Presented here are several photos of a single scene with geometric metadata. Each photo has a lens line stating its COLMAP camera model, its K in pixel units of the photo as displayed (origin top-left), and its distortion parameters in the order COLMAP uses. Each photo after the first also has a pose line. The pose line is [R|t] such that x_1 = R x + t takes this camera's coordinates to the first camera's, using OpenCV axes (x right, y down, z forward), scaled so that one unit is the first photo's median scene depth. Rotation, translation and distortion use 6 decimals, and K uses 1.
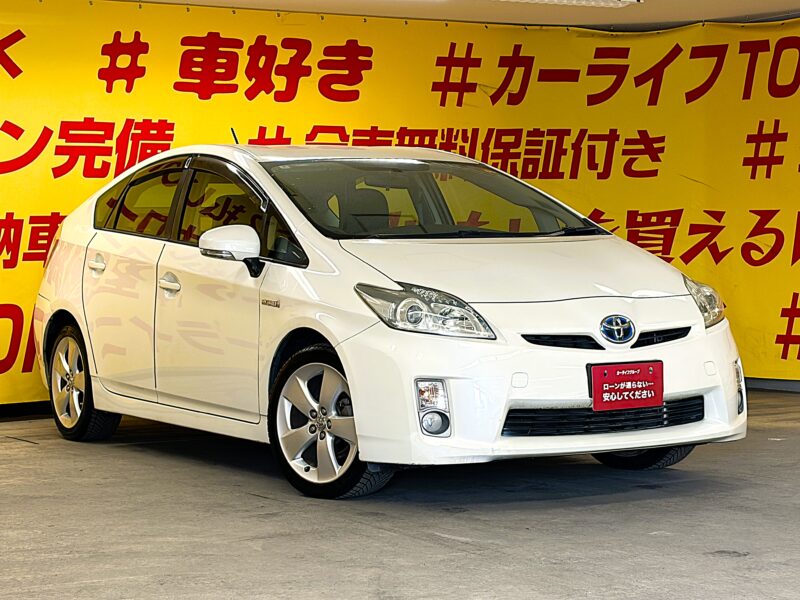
lens RADIAL K [[1833.4, 0, 400.0], [0, 1833.4, 300.0], [0, 0, 1]] dist [0.326855, -2.763758]
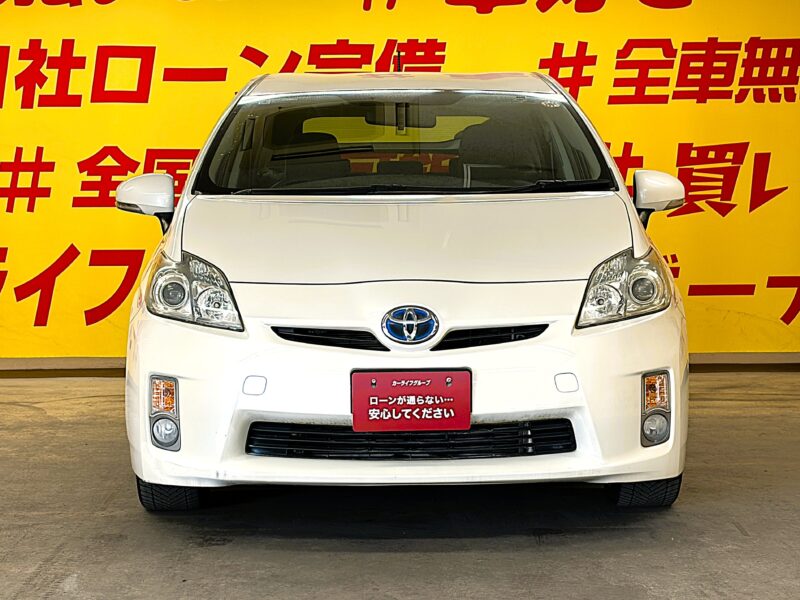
lens RADIAL K [[1944.1, 0, 379.8], [0, 1944.1, 298.7], [0, 0, 1]] dist [0.107453, 0.054061]
pose [[0.866497, 0.041961, -0.497415, 0.480572], [-0.019635, 0.998555, 0.050030, -0.032702], [0.498795, -0.033584, 0.866069, 0.294591]]
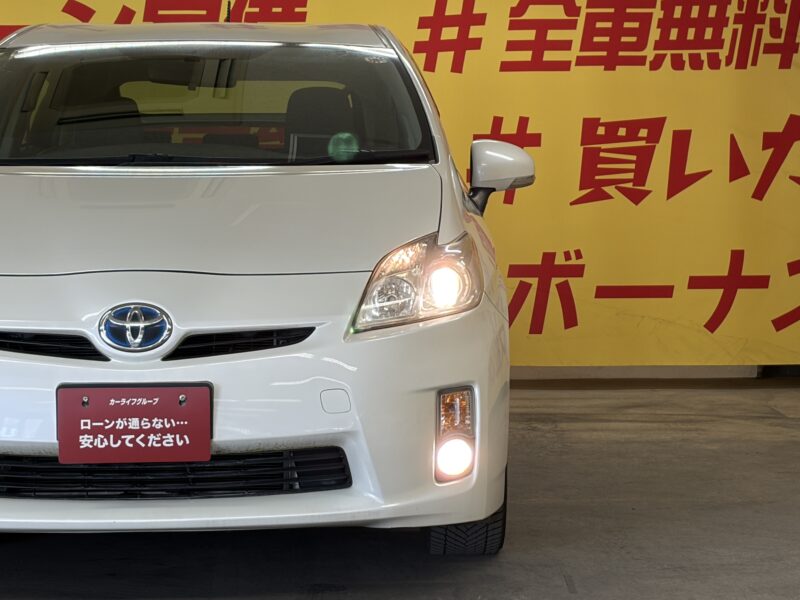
lens RADIAL K [[2142.4, 0, 400.0], [0, 2142.4, 300.0], [0, 0, 1]] dist [0.211246, -0.531956]
pose [[0.875390, 0.042239, -0.481569, 0.501918], [-0.022794, 0.998674, 0.046161, -0.025464], [0.482880, -0.029432, 0.875192, 0.420067]]
